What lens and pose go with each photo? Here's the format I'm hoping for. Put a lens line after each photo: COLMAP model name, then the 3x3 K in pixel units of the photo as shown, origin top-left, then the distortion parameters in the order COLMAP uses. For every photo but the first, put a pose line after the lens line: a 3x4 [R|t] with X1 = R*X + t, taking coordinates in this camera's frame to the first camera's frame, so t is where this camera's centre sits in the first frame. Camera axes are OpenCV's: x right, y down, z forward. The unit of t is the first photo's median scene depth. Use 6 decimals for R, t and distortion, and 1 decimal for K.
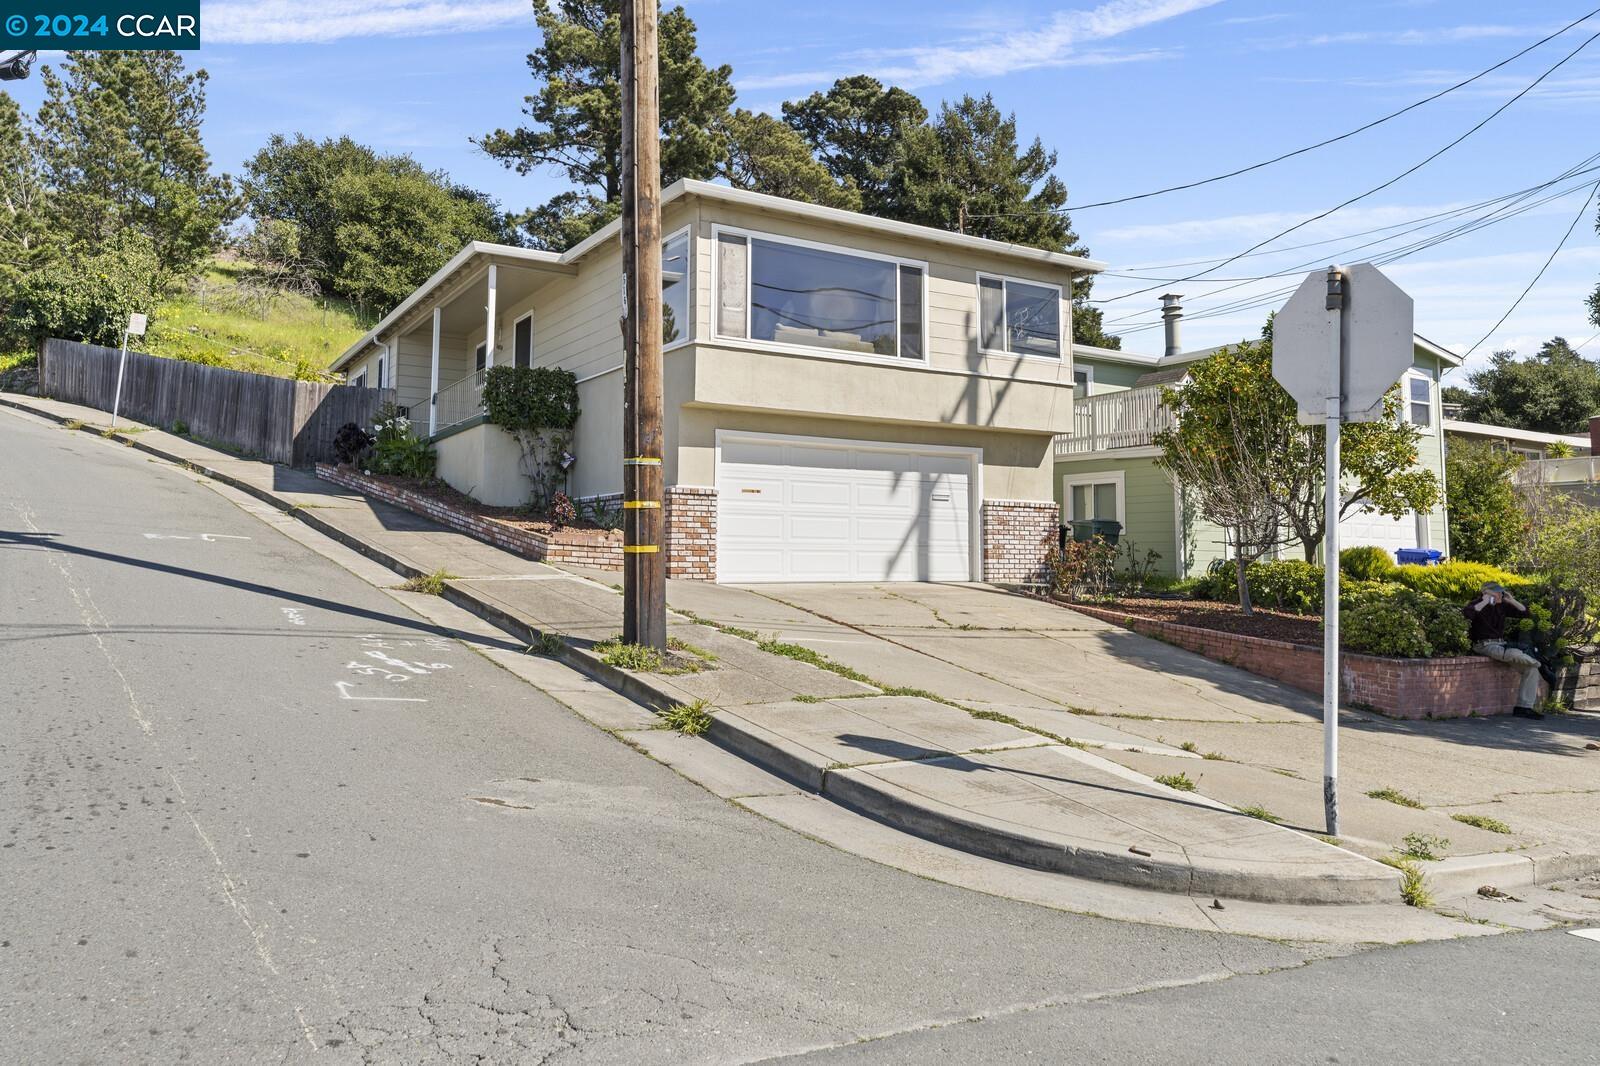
lens RADIAL K [[1150.9, 0, 800.0], [0, 1150.9, 533.0], [0, 0, 1]] dist [0.001223, 0.002463]
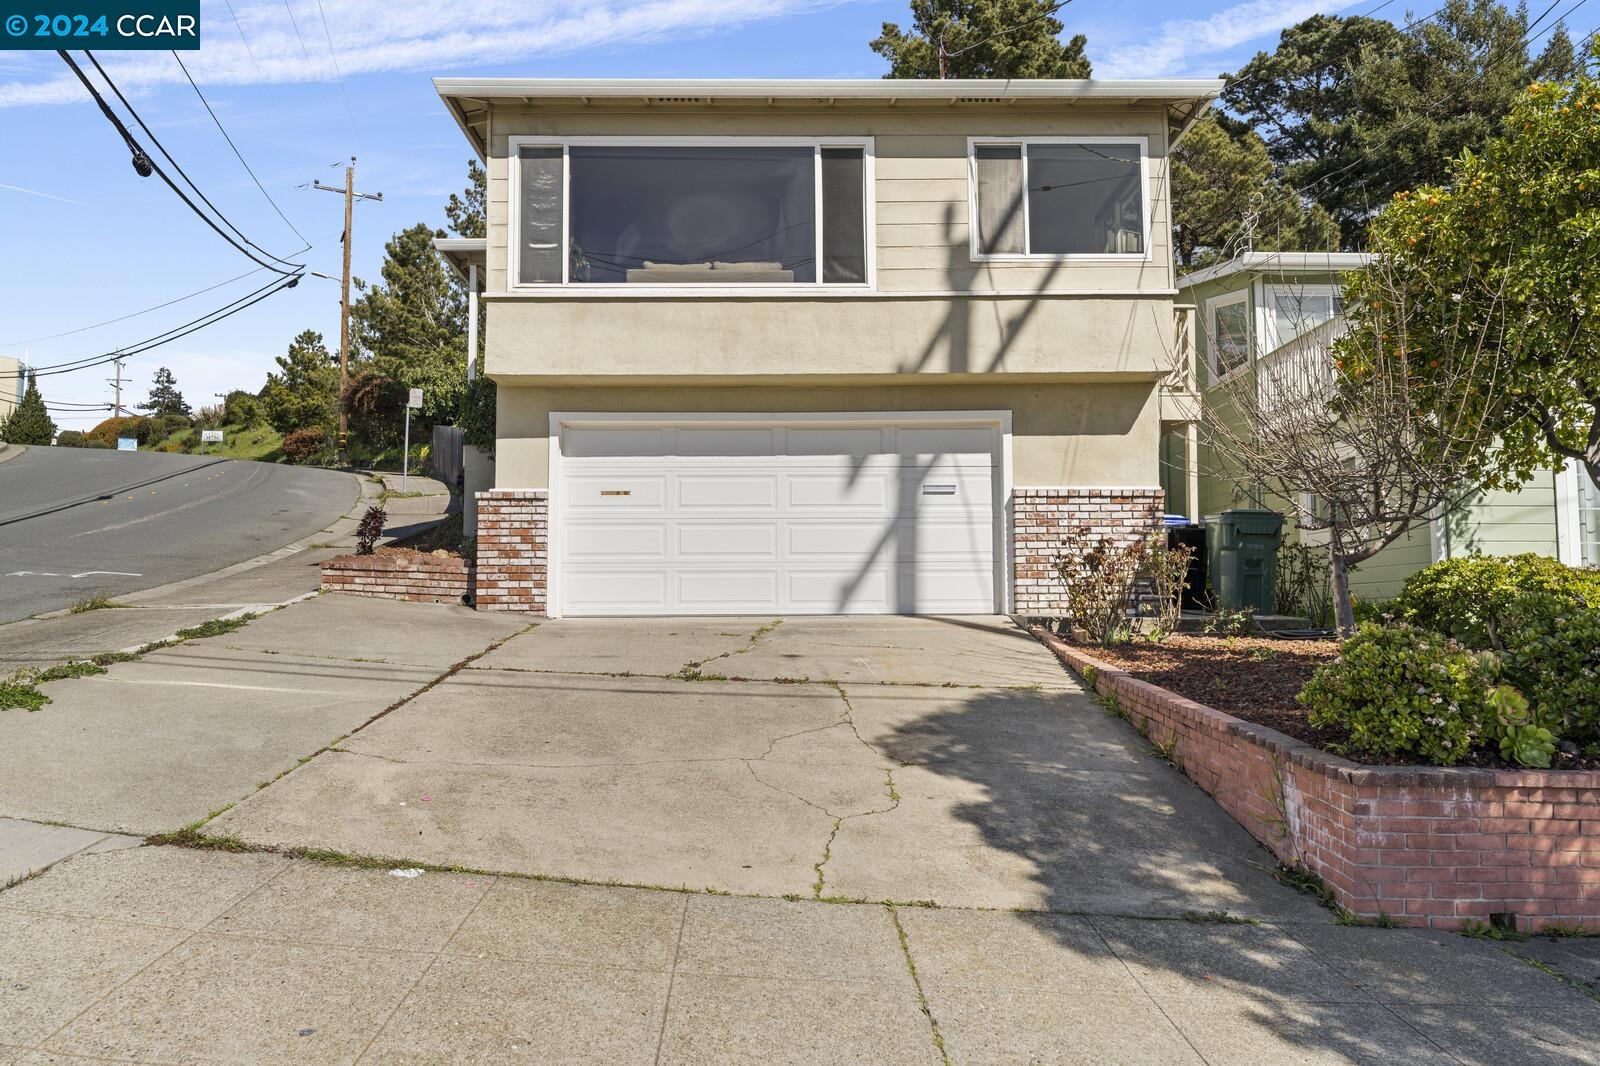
lens RADIAL K [[1093.3, 0, 799.6], [0, 1093.3, 609.9], [0, 0, 1]] dist [-0.002881, -0.000680]
pose [[0.855240, -0.018064, -0.517918, 0.387844], [0.022752, 0.999737, 0.002701, 0.036436], [0.517733, -0.014094, 0.855426, 0.417390]]
